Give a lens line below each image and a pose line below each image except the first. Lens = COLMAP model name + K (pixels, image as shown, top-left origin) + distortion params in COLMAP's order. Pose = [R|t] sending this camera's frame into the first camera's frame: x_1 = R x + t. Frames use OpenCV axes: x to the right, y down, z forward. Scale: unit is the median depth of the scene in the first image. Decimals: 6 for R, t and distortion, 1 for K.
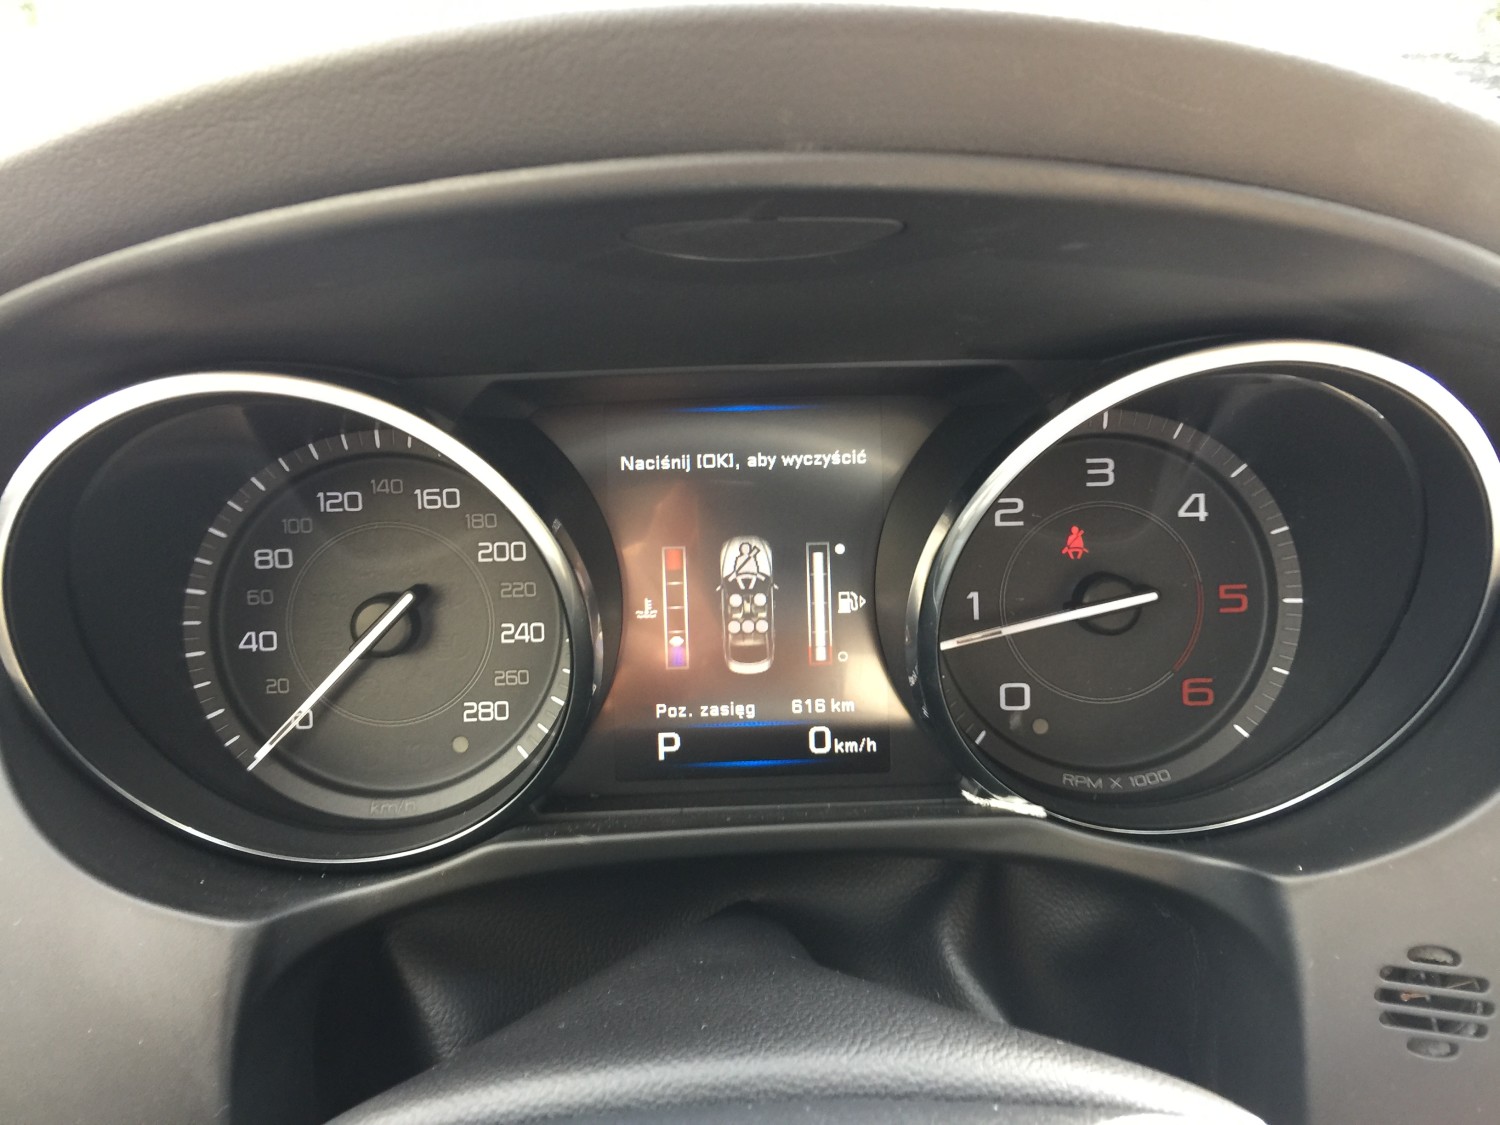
lens RADIAL K [[1274.5, 0, 813.4], [0, 1274.5, 563.5], [0, 0, 1]] dist [0.079970, -0.073019]
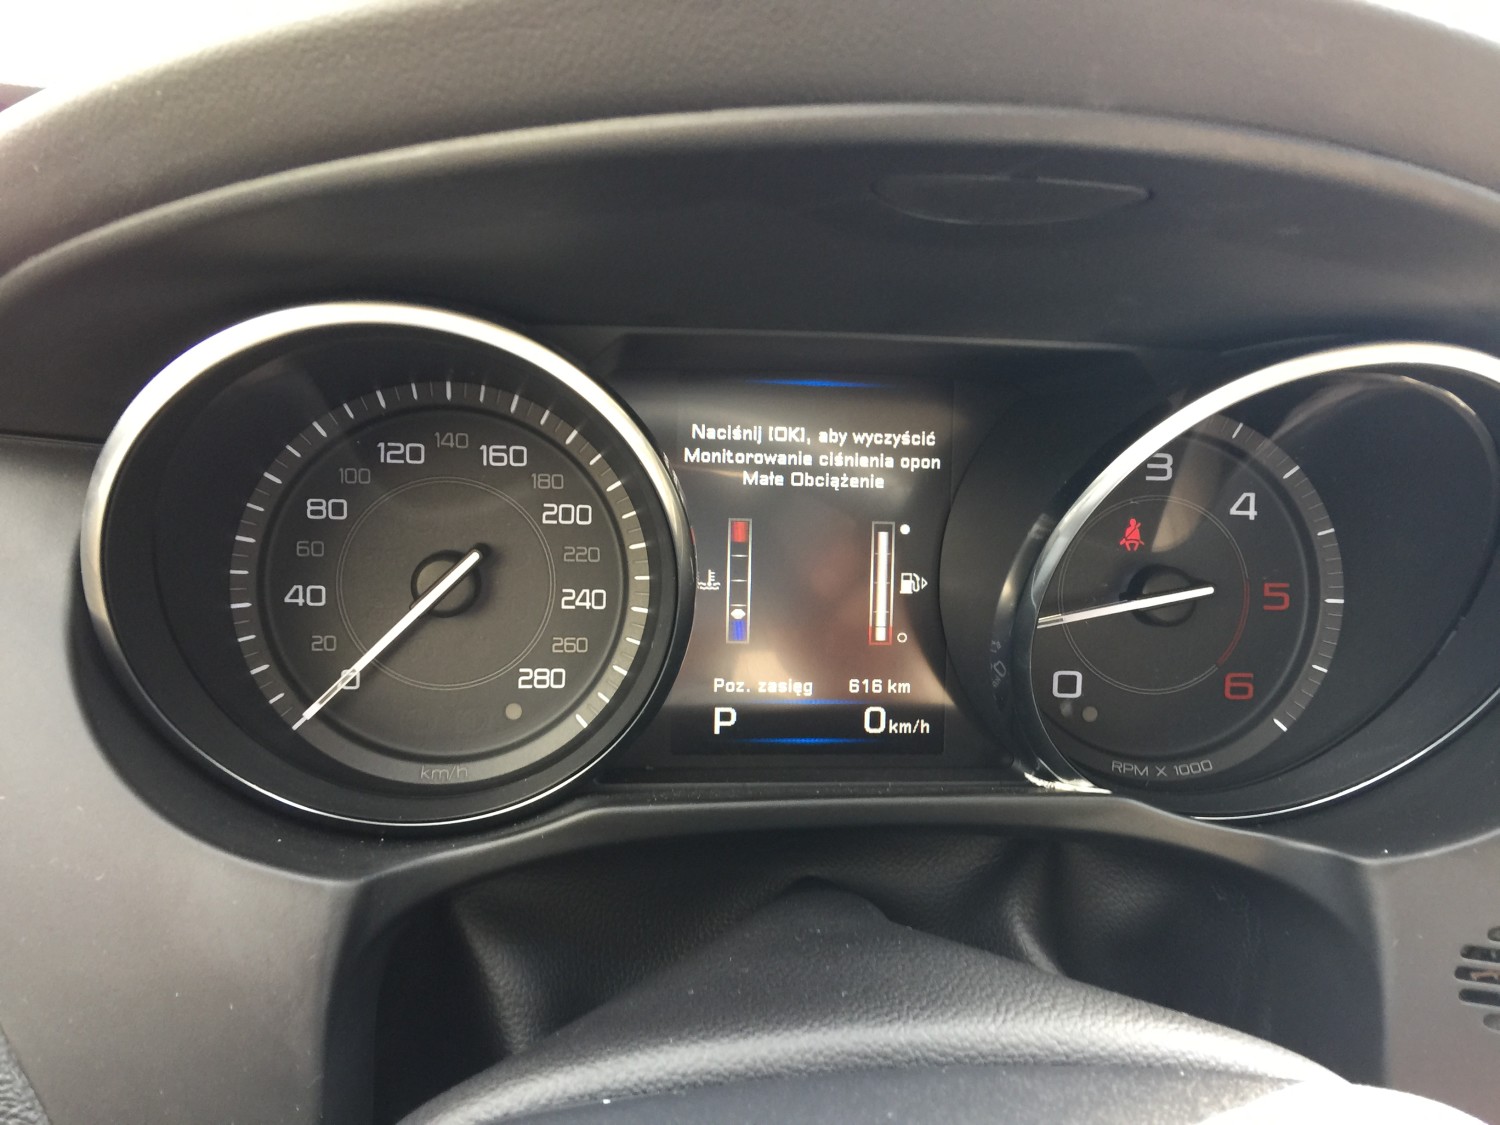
lens RADIAL K [[1274.5, 0, 813.4], [0, 1274.5, 563.5], [0, 0, 1]] dist [0.079970, -0.073019]
pose [[0.992173, 0.046790, 0.115774, -0.170147], [-0.046260, 0.998903, -0.007261, 0.026565], [-0.115987, 0.001848, 0.993249, 0.015680]]
